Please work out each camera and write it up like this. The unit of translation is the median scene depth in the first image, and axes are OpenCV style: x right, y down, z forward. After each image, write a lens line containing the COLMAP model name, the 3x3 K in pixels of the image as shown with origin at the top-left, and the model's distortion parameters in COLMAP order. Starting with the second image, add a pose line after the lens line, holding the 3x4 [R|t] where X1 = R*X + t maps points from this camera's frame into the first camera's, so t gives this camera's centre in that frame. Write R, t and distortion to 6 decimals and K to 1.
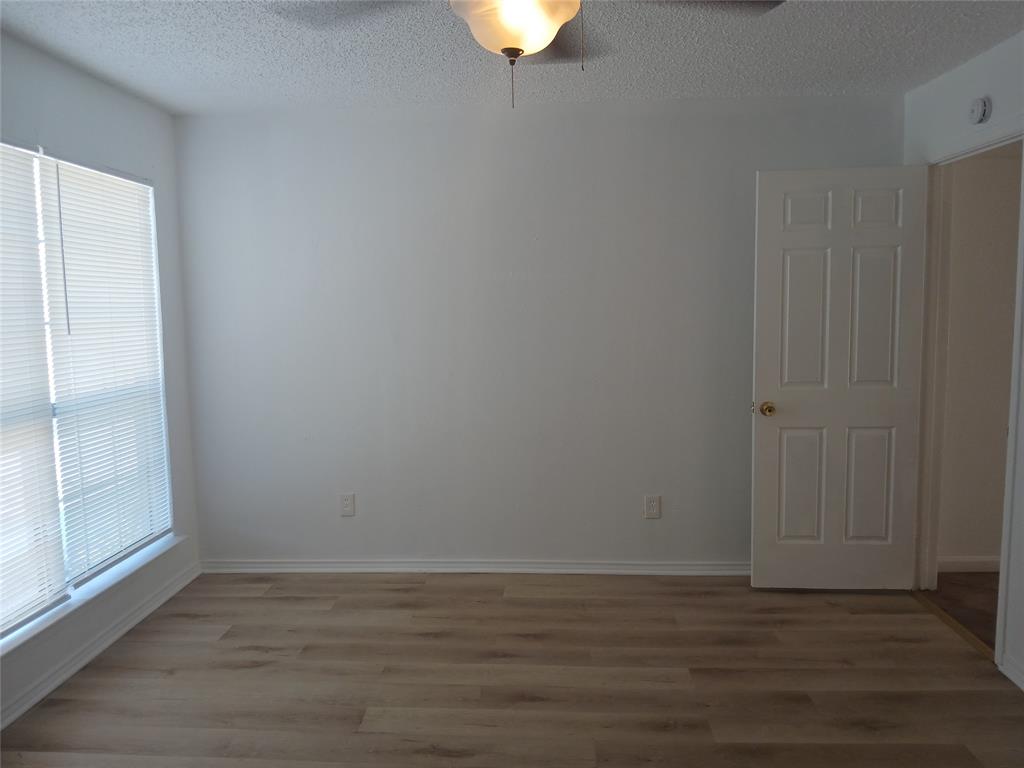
lens RADIAL K [[794.0, 0, 512.0], [0, 794.0, 384.0], [0, 0, 1]] dist [0.004070, -0.032517]
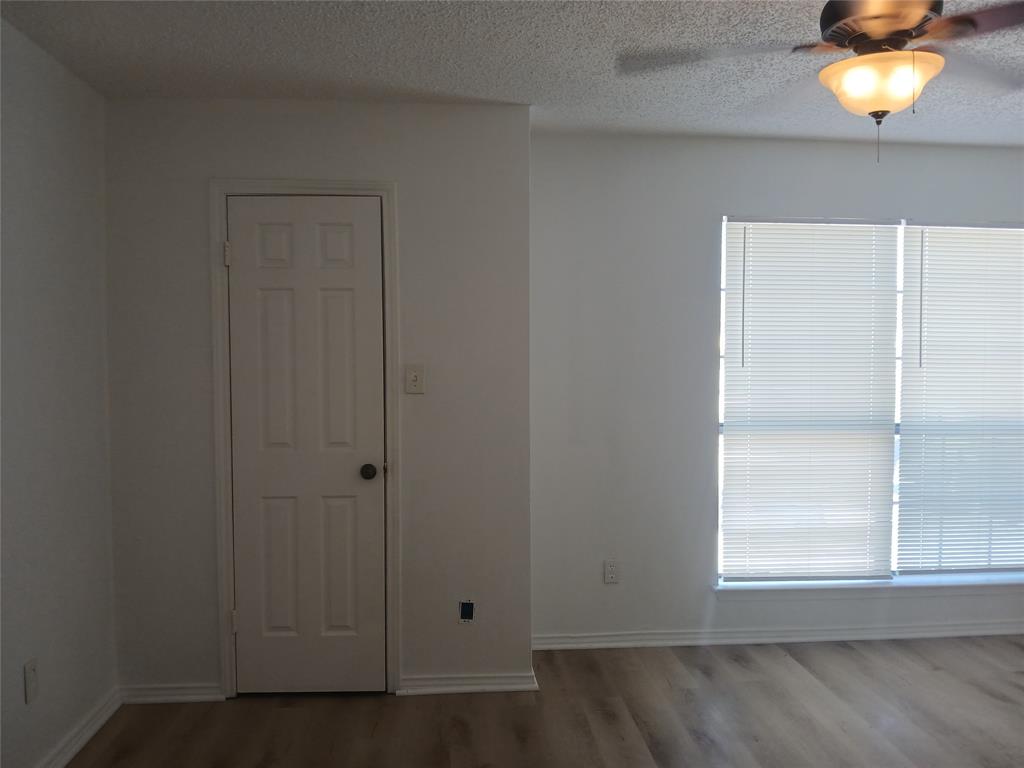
lens RADIAL K [[795.8, 0, 508.7], [0, 795.8, 386.2], [0, 0, 1]] dist [0.077898, -0.181203]
pose [[0.130446, 0.055687, -0.989890, 0.607366], [-0.102881, 0.993792, 0.042349, -0.021405], [0.986103, 0.096317, 0.135365, 0.218208]]
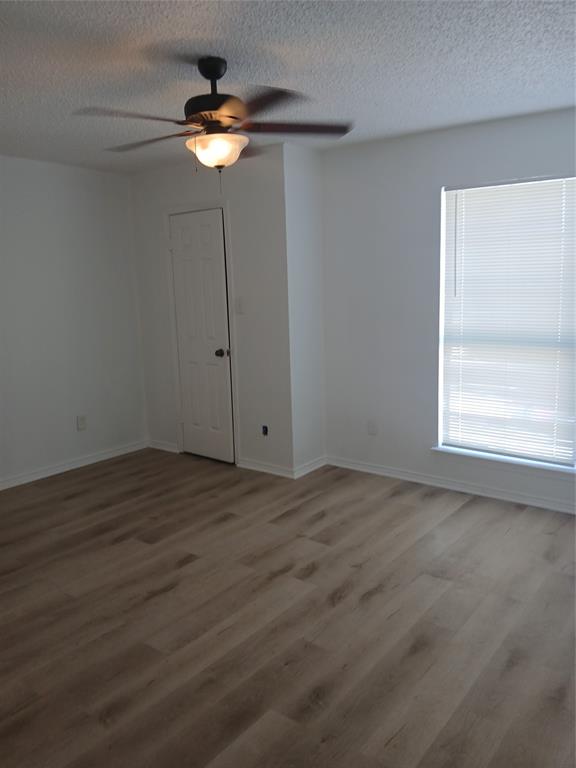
lens RADIAL K [[596.8, 0, 280.4], [0, 596.8, 383.0], [0, 0, 1]] dist [0.077898, -0.181203]
pose [[-0.575022, 0.163249, -0.801686, 0.715877], [-0.050916, 0.970850, 0.234217, -0.142267], [0.816552, 0.175498, -0.549948, 1.193606]]
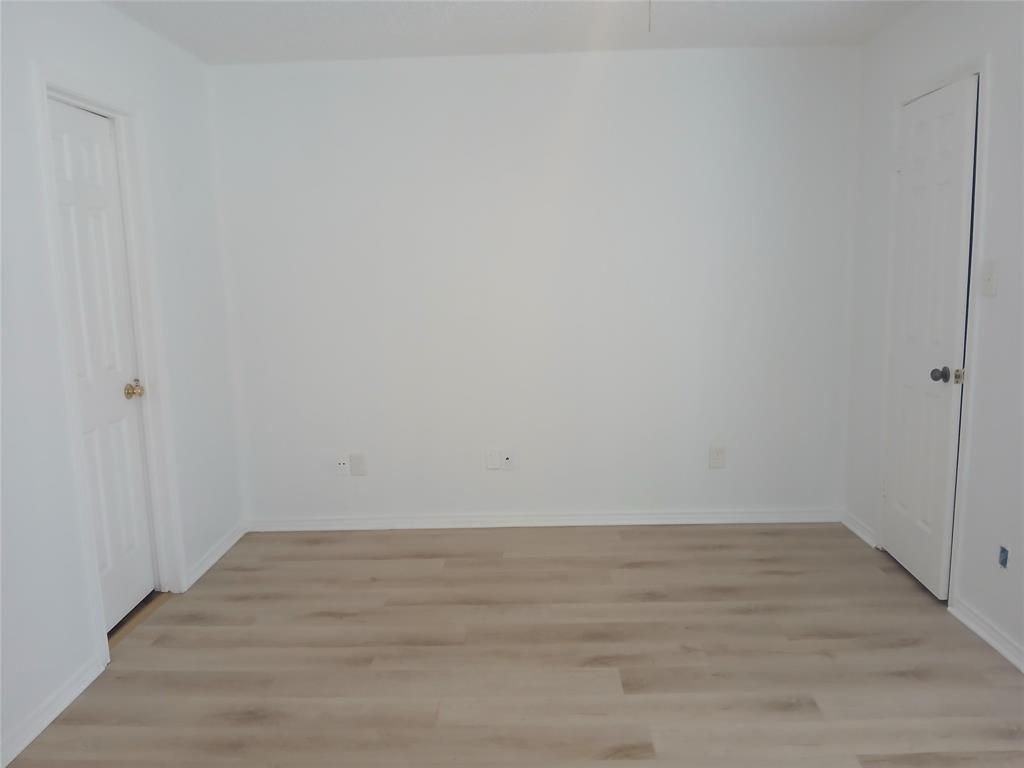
lens RADIAL K [[794.0, 0, 512.0], [0, 794.0, 384.0], [0, 0, 1]] dist [0.004070, -0.032517]
pose [[-0.998944, 0.039157, -0.024040, 0.115847], [0.031829, 0.967059, 0.252555, -0.107456], [0.033138, 0.251523, -0.967284, 1.160065]]
